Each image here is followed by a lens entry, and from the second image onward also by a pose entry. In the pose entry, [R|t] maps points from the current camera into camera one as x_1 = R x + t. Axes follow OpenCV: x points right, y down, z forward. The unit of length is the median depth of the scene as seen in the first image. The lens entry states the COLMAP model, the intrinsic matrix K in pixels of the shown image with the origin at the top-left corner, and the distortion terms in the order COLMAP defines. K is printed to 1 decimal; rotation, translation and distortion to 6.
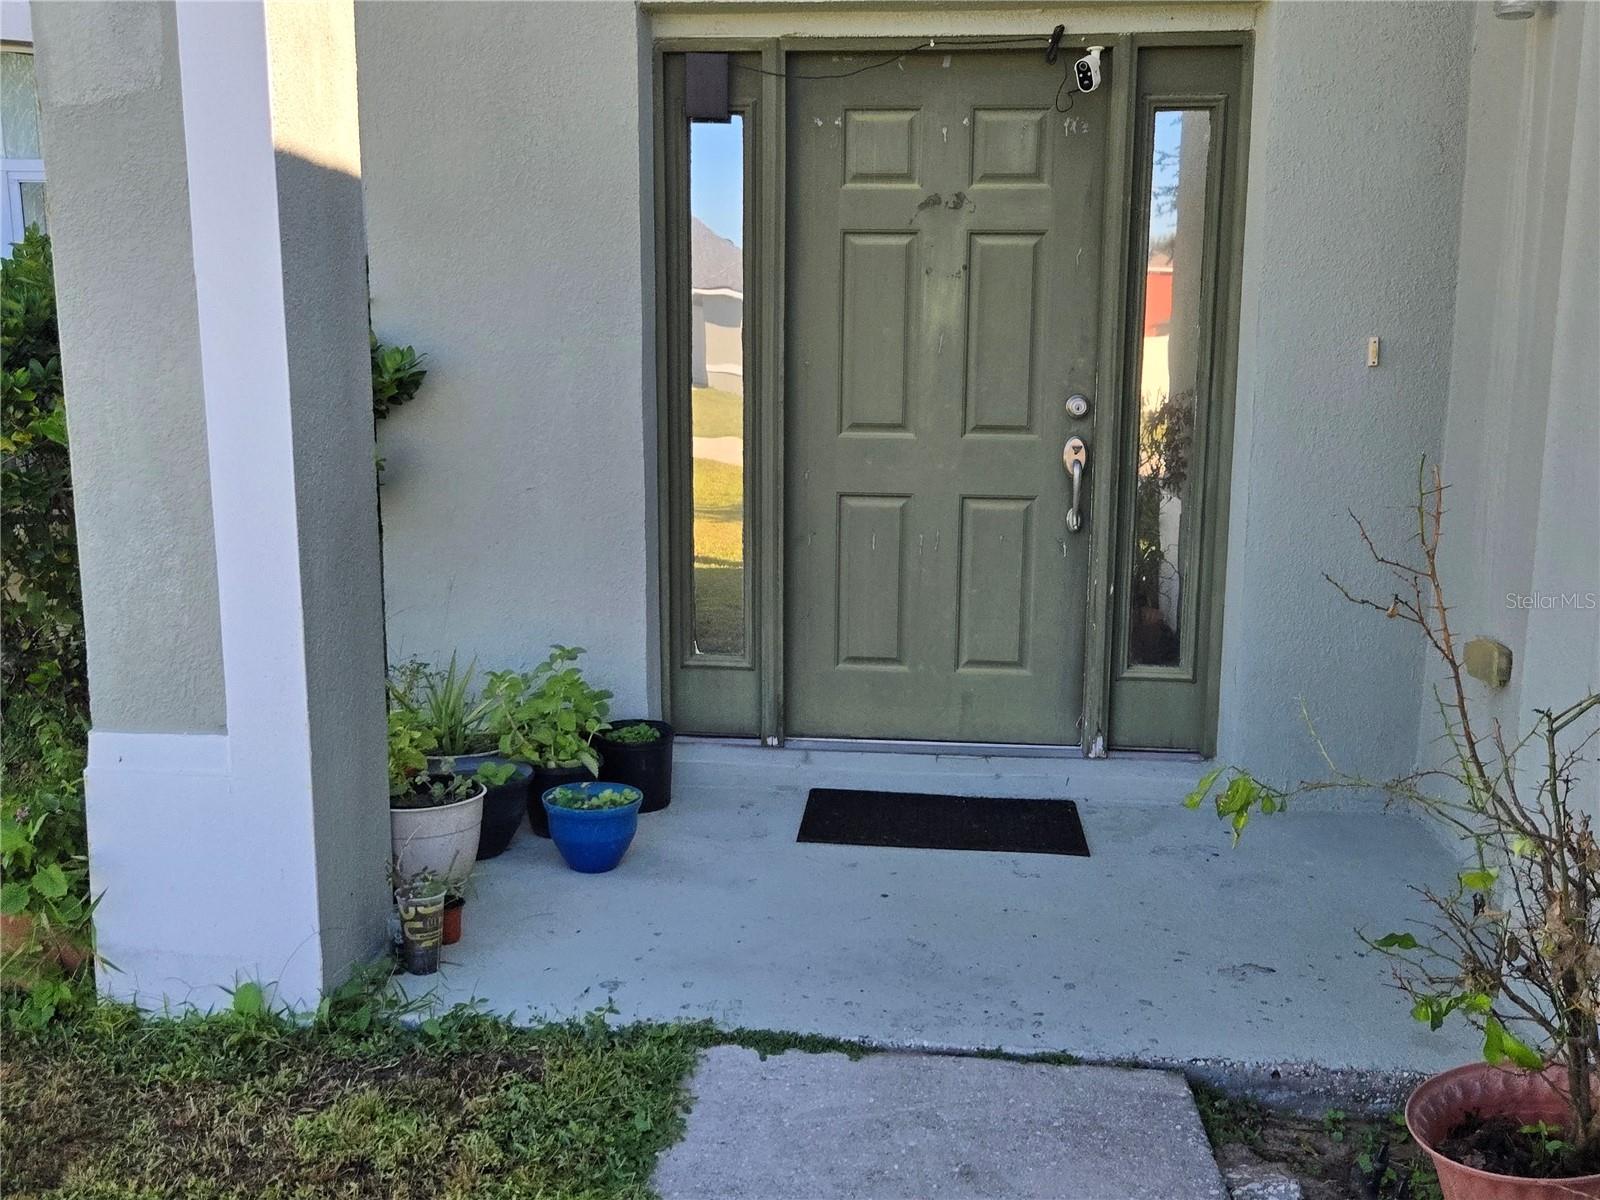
lens RADIAL K [[1511.3, 0, 803.0], [0, 1511.3, 603.3], [0, 0, 1]] dist [0.052305, 0.000000]
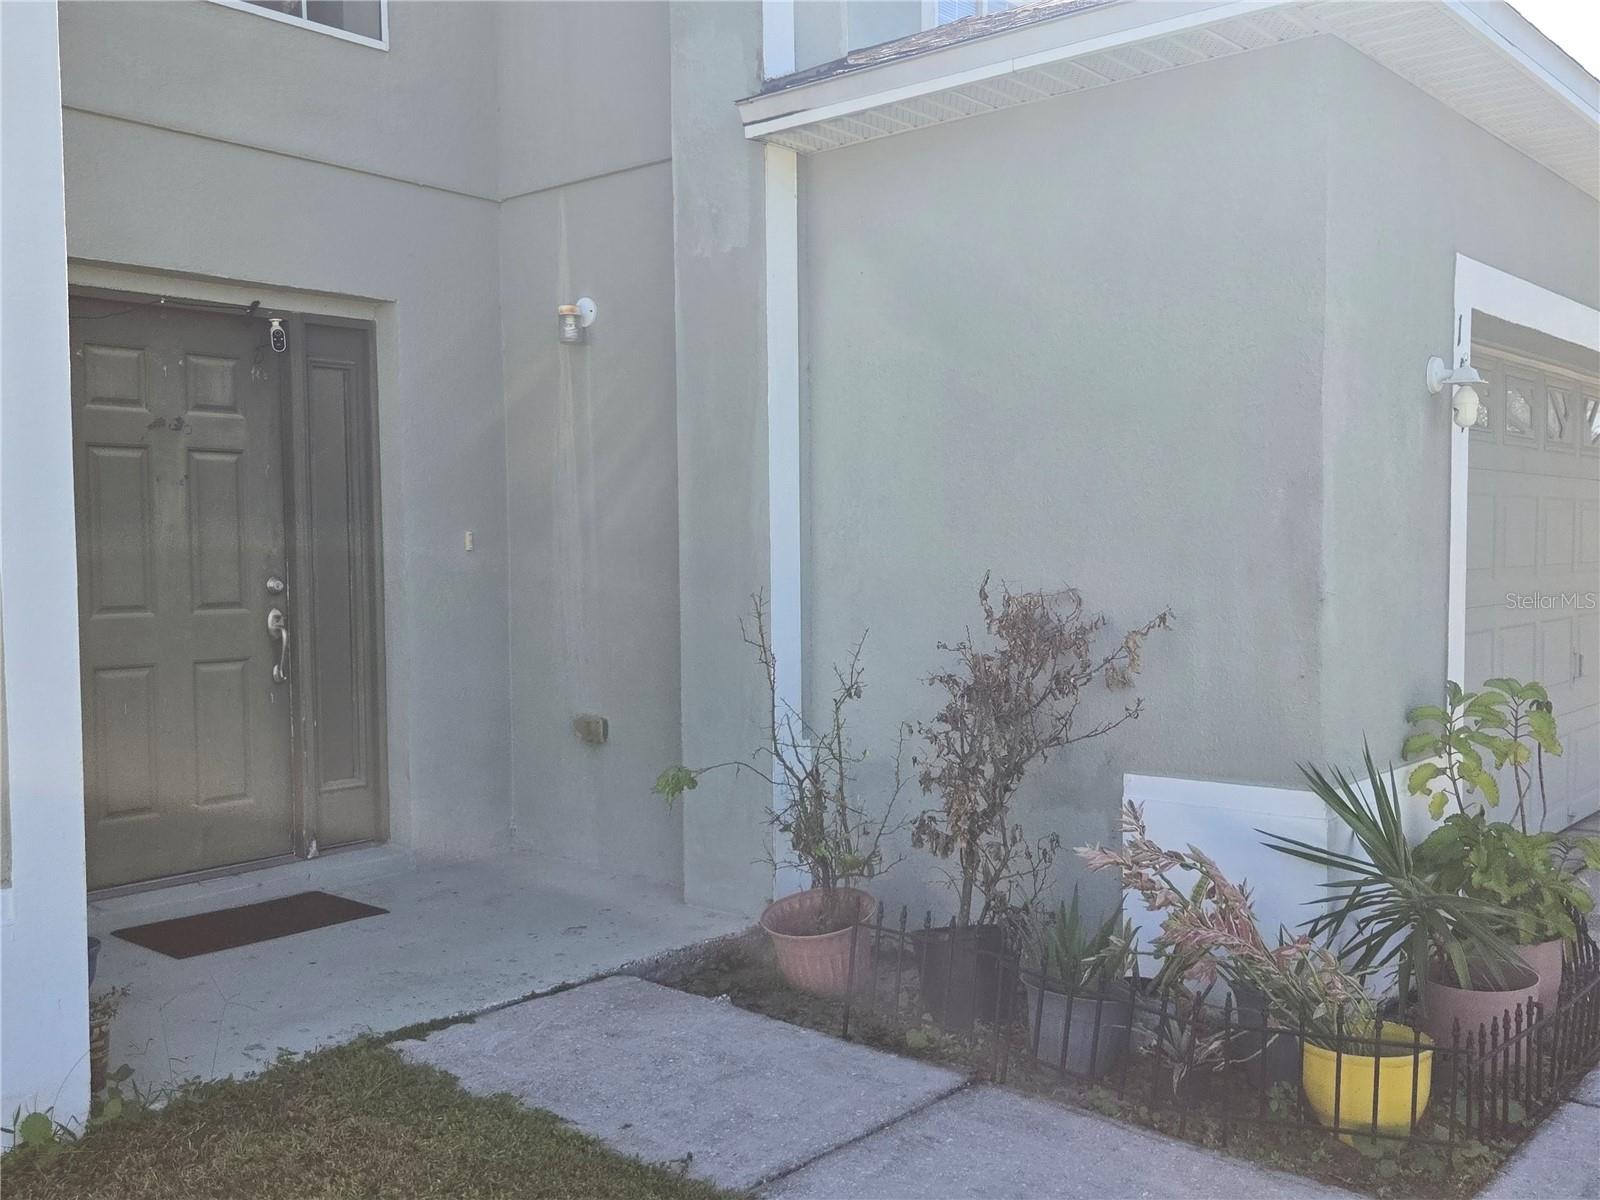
lens RADIAL K [[1511.3, 0, 800.0], [0, 1511.3, 613.1], [0, 0, 1]] dist [0.052305, 0.000000]
pose [[0.568816, -0.054428, 0.820662, -0.650947], [0.153407, 0.987318, -0.040848, 0.015107], [-0.808031, 0.149130, 0.569952, -0.094026]]
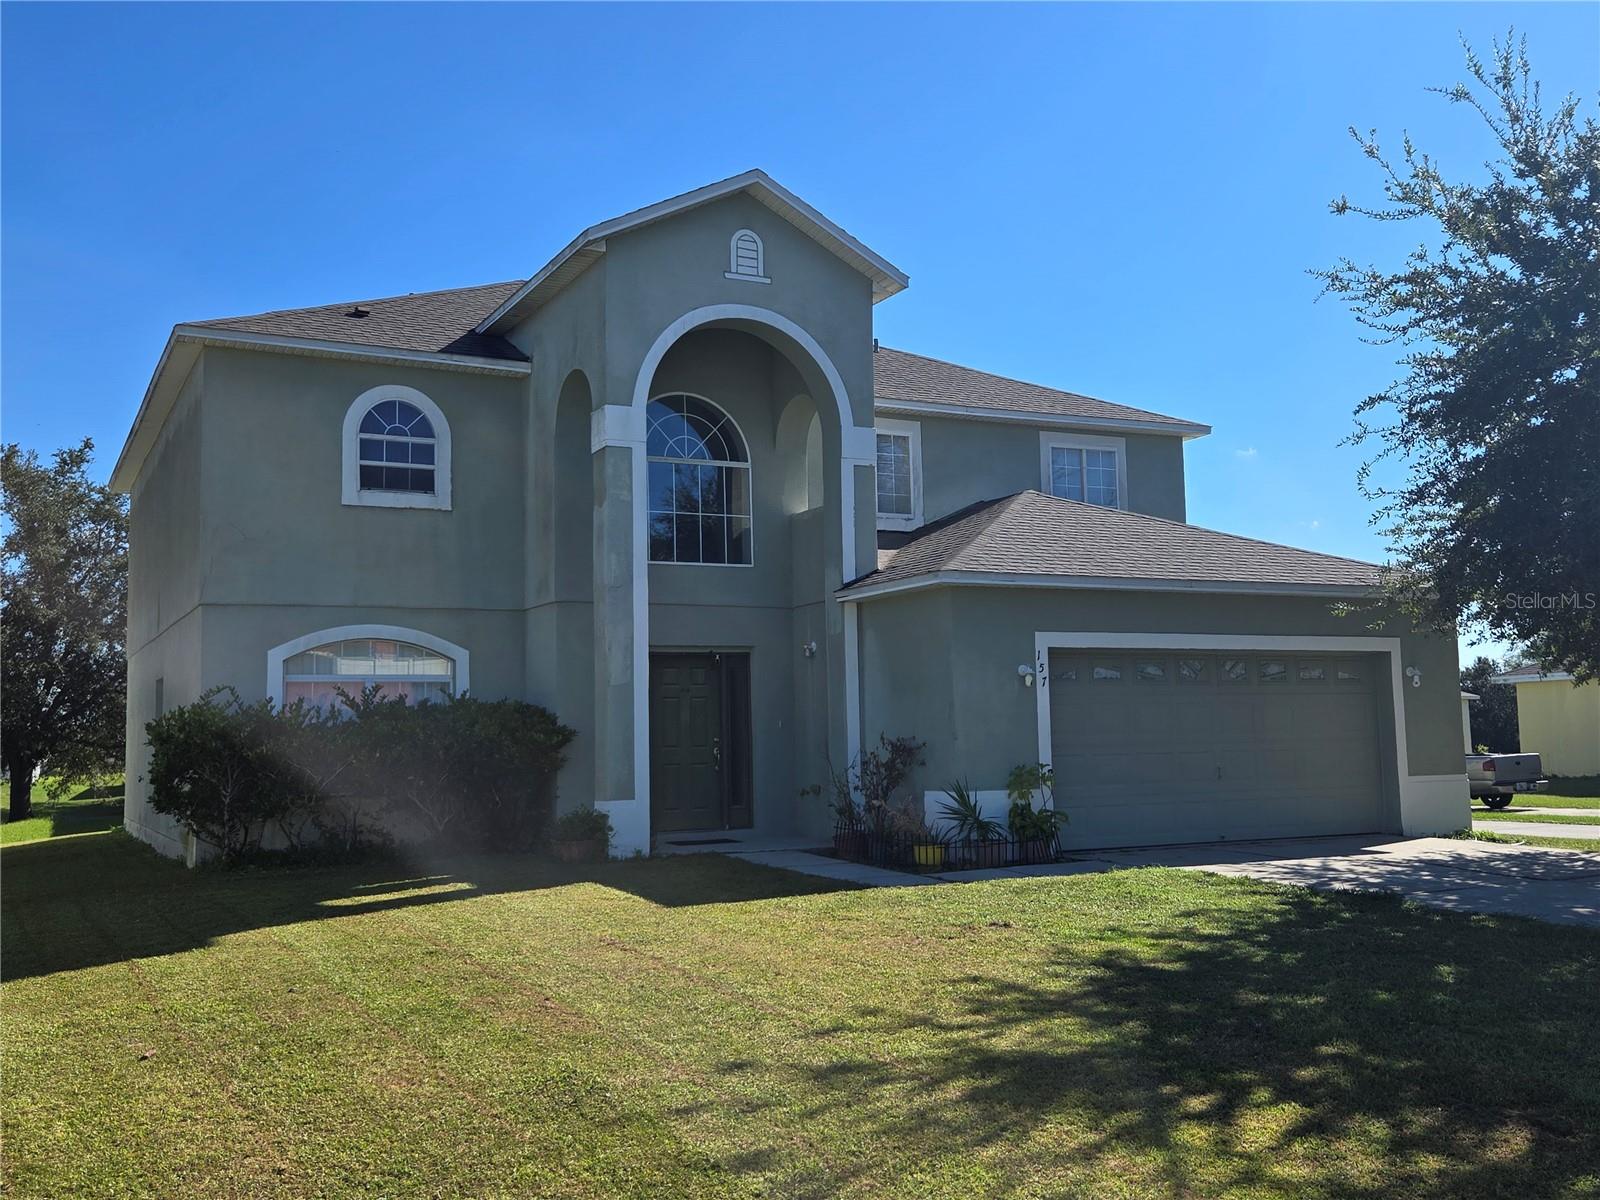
lens RADIAL K [[1511.3, 0, 801.8], [0, 1511.3, 598.7], [0, 0, 1]] dist [0.052305, 0.000000]
pose [[0.842431, 0.021424, 0.538378, -1.843264], [0.119907, 0.966697, -0.226093, 0.452227], [-0.525293, 0.255024, 0.811807, -2.523439]]
